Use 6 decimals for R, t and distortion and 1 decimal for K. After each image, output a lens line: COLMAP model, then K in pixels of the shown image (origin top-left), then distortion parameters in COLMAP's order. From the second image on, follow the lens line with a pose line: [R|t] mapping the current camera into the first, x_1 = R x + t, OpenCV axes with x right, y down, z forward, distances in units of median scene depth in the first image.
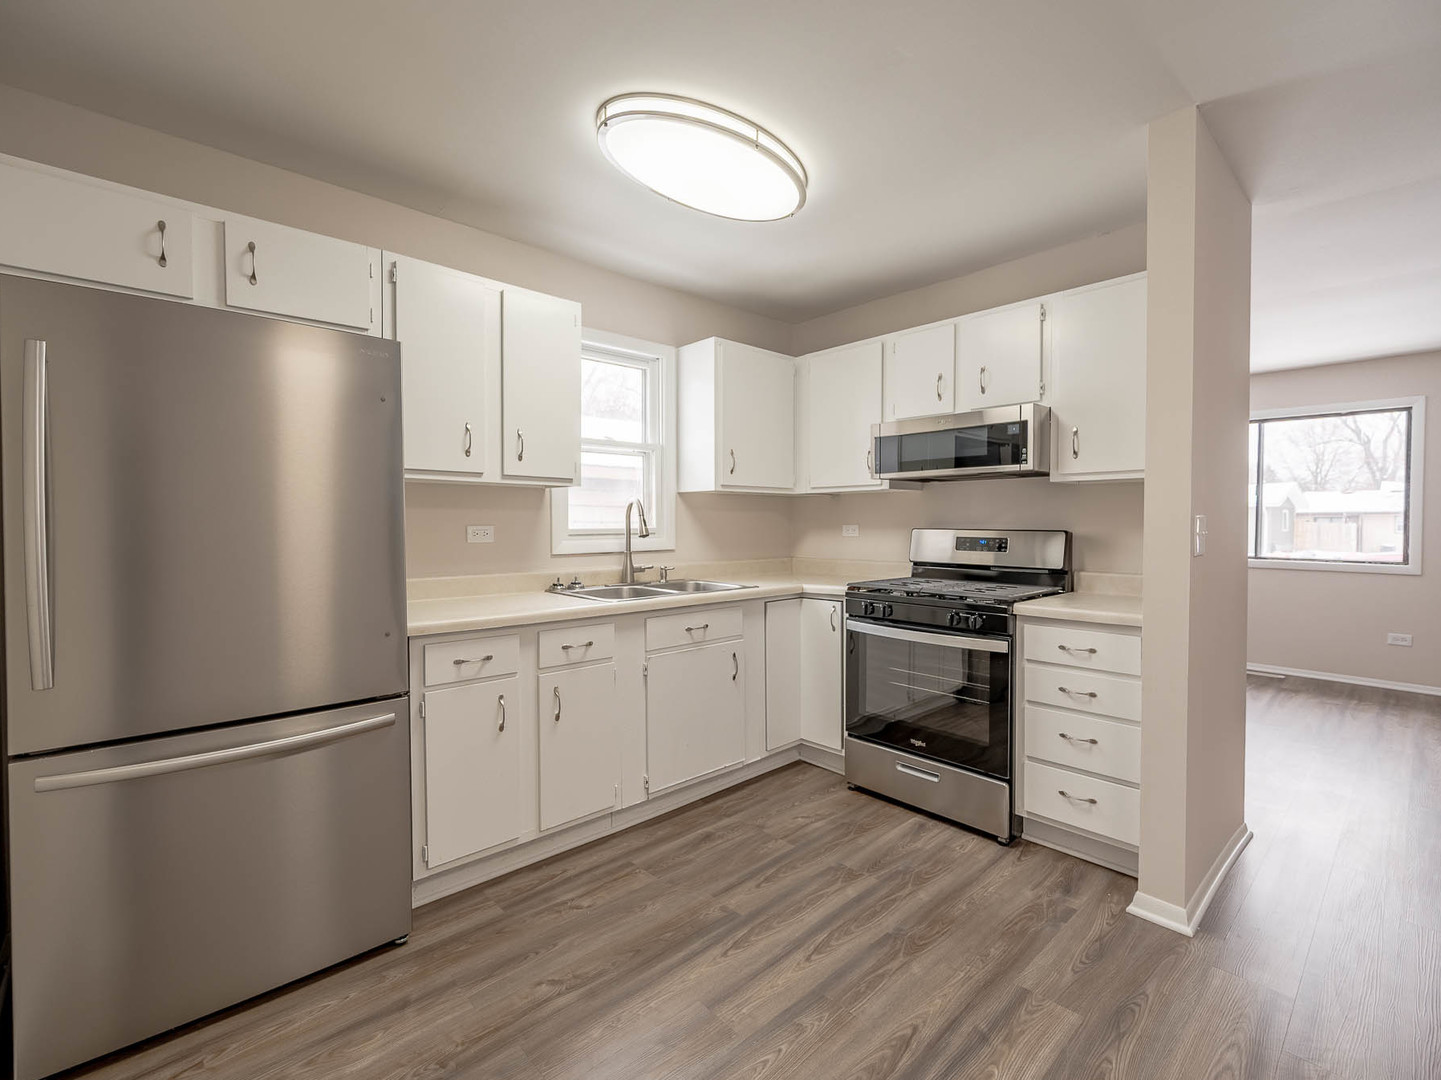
lens RADIAL K [[653.4, 0, 720.5], [0, 653.4, 540.0], [0, 0, 1]] dist [-0.002687, -0.000423]
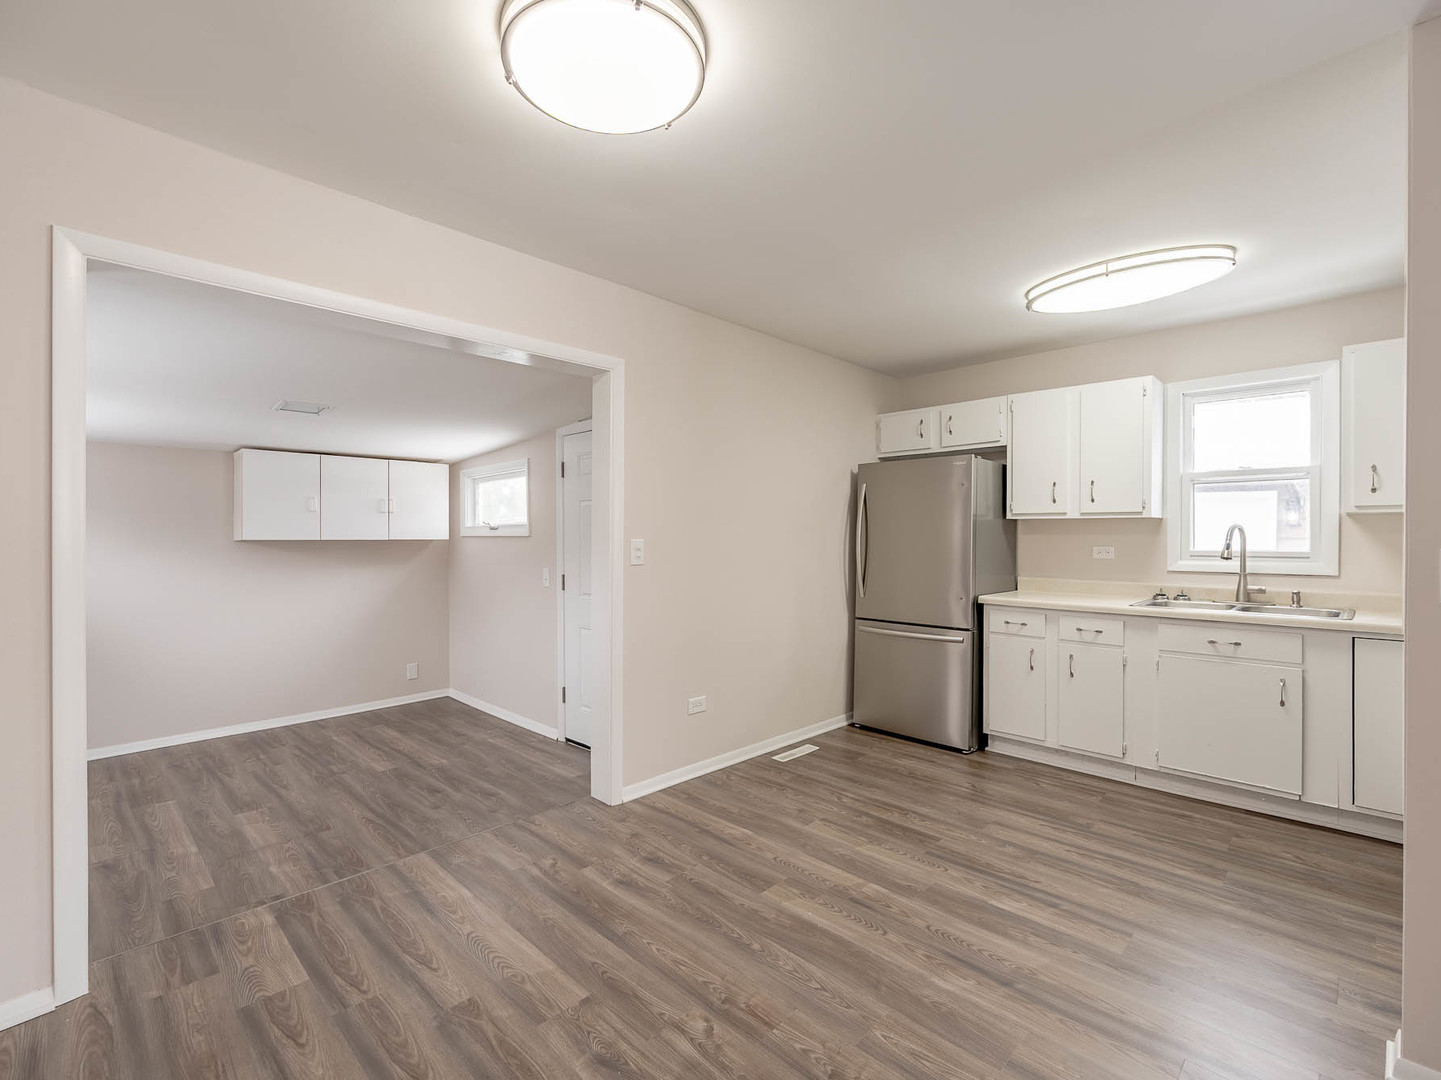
lens RADIAL K [[653.4, 0, 720.5], [0, 653.4, 540.0], [0, 0, 1]] dist [-0.002687, -0.000423]
pose [[0.043783, 0.007222, -0.999015, 1.160310], [-0.030030, 0.999532, 0.005909, -0.021947], [0.998590, 0.029742, 0.043979, 0.112984]]
